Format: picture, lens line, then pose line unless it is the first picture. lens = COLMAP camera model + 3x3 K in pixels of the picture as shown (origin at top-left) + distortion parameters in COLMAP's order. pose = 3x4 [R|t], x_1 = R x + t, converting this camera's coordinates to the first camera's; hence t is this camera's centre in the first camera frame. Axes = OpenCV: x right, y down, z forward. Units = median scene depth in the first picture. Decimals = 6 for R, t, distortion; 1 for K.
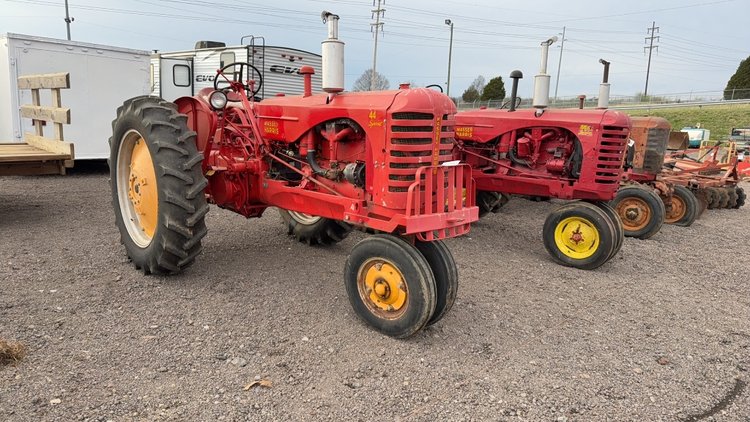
lens RADIAL K [[502.1, 0, 375.4], [0, 502.1, 217.0], [0, 0, 1]] dist [0.083345, -0.109237]
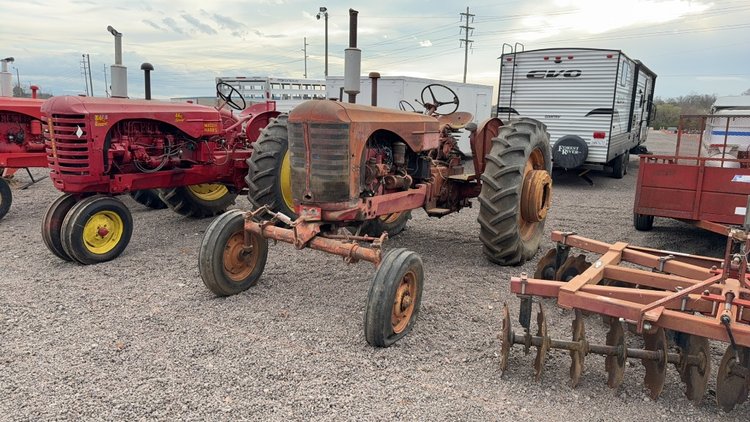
lens RADIAL K [[504.4, 0, 374.4], [0, 504.4, 214.3], [0, 0, 1]] dist [0.062881, -0.075917]
pose [[0.251501, 0.145698, -0.956828, 1.076386], [-0.203275, 0.974506, 0.094959, -0.140554], [0.946270, 0.170617, 0.274706, 0.917270]]
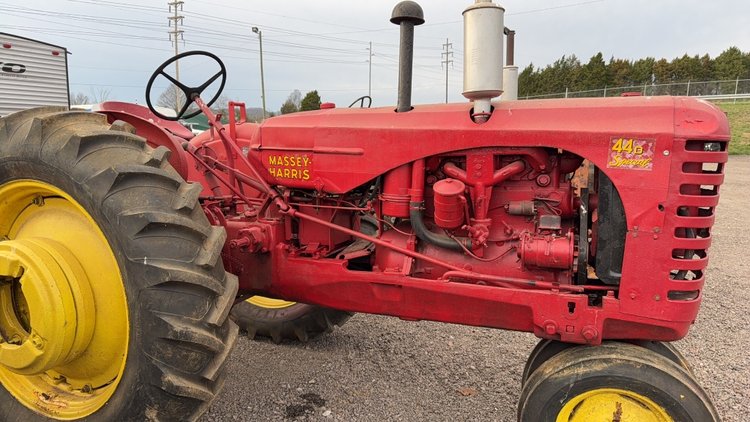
lens RADIAL K [[504.4, 0, 374.4], [0, 504.4, 214.3], [0, 0, 1]] dist [0.062881, -0.075917]
pose [[0.940513, -0.093432, 0.326660, 0.088785], [0.104028, 0.994460, -0.015079, -0.098474], [-0.323441, 0.048164, 0.945022, 0.502249]]
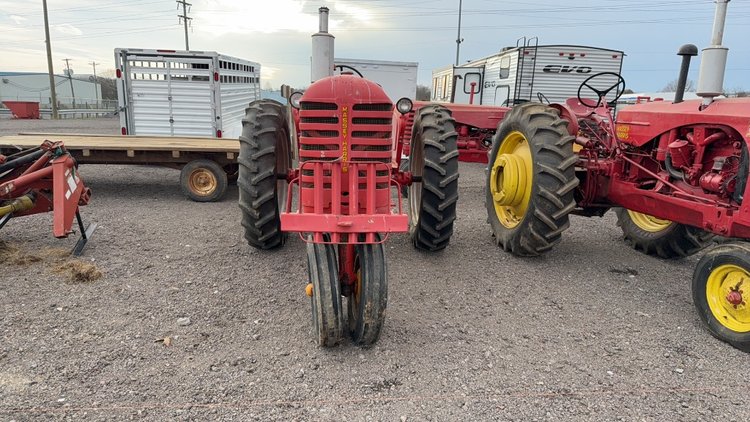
lens RADIAL K [[504.4, 0, 374.4], [0, 504.4, 214.3], [0, 0, 1]] dist [0.062881, -0.075917]
pose [[0.759499, 0.109724, -0.641188, 0.326421], [-0.122665, 0.992146, 0.024484, -0.016658], [0.638838, 0.060056, 0.766993, 0.153014]]
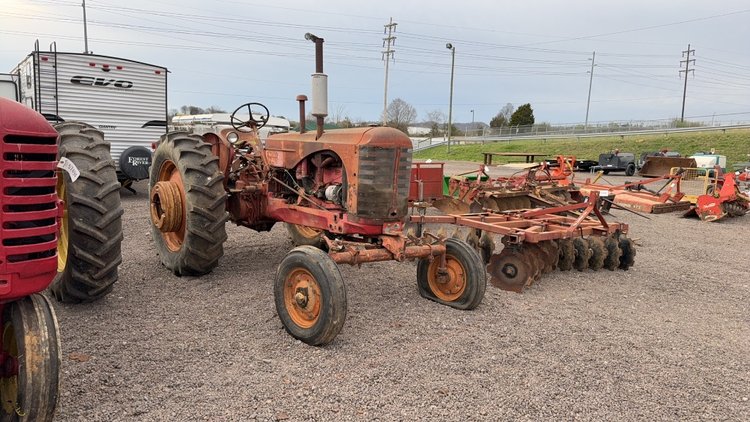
lens RADIAL K [[500.8, 0, 374.4], [0, 500.8, 214.7], [0, 0, 1]] dist [0.073584, -0.089299]
pose [[0.996666, 0.004250, -0.081478, 0.583562], [-0.009129, 0.998180, -0.059610, -0.059881], [0.081077, 0.060155, 0.994891, 0.423635]]
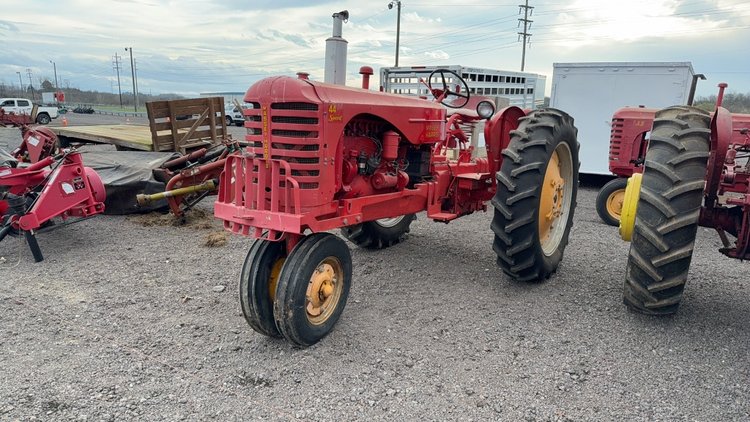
lens RADIAL K [[500.8, 0, 374.4], [0, 500.8, 214.7], [0, 0, 1]] dist [0.073584, -0.089299]
pose [[0.218700, 0.156709, -0.963126, 0.469666], [-0.213633, 0.970764, 0.109442, -0.064281], [0.952119, 0.181821, 0.245785, 0.429365]]
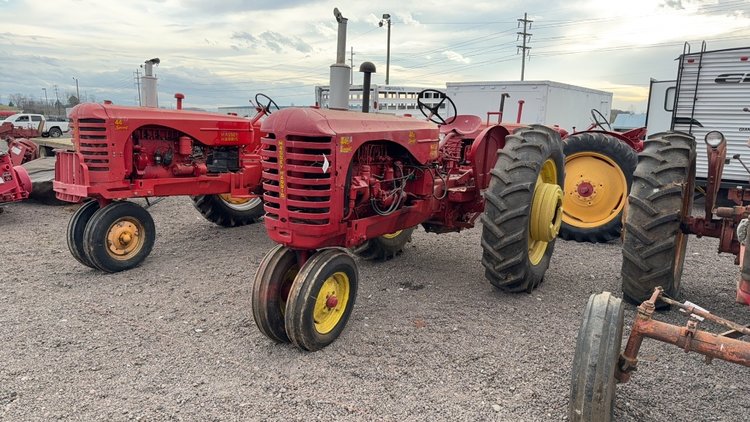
lens RADIAL K [[504.4, 0, 374.4], [0, 504.4, 214.3], [0, 0, 1]] dist [0.062881, -0.075917]
pose [[0.181707, 0.132602, -0.974371, 0.785915], [-0.210315, 0.973179, 0.093219, -0.110832], [0.960599, 0.187987, 0.204722, 0.688921]]
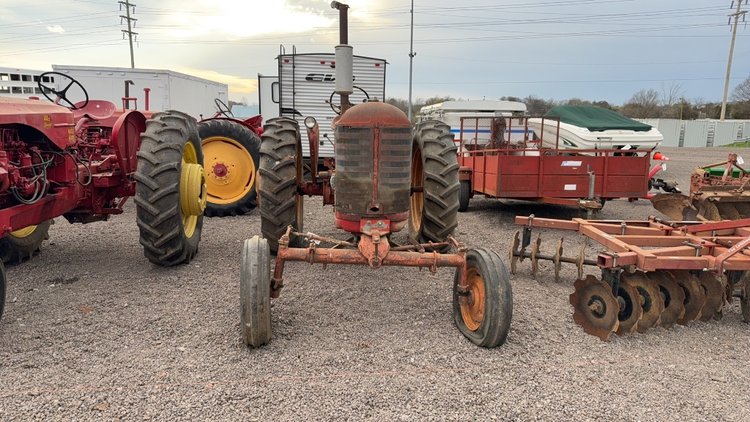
lens RADIAL K [[502.1, 0, 375.4], [0, 502.1, 217.0], [0, 0, 1]] dist [0.083345, -0.109237]
pose [[0.776068, 0.084581, -0.624952, 0.852388], [-0.107639, 0.994190, 0.000887, -0.088321], [0.621396, 0.066581, 0.780663, 0.630229]]
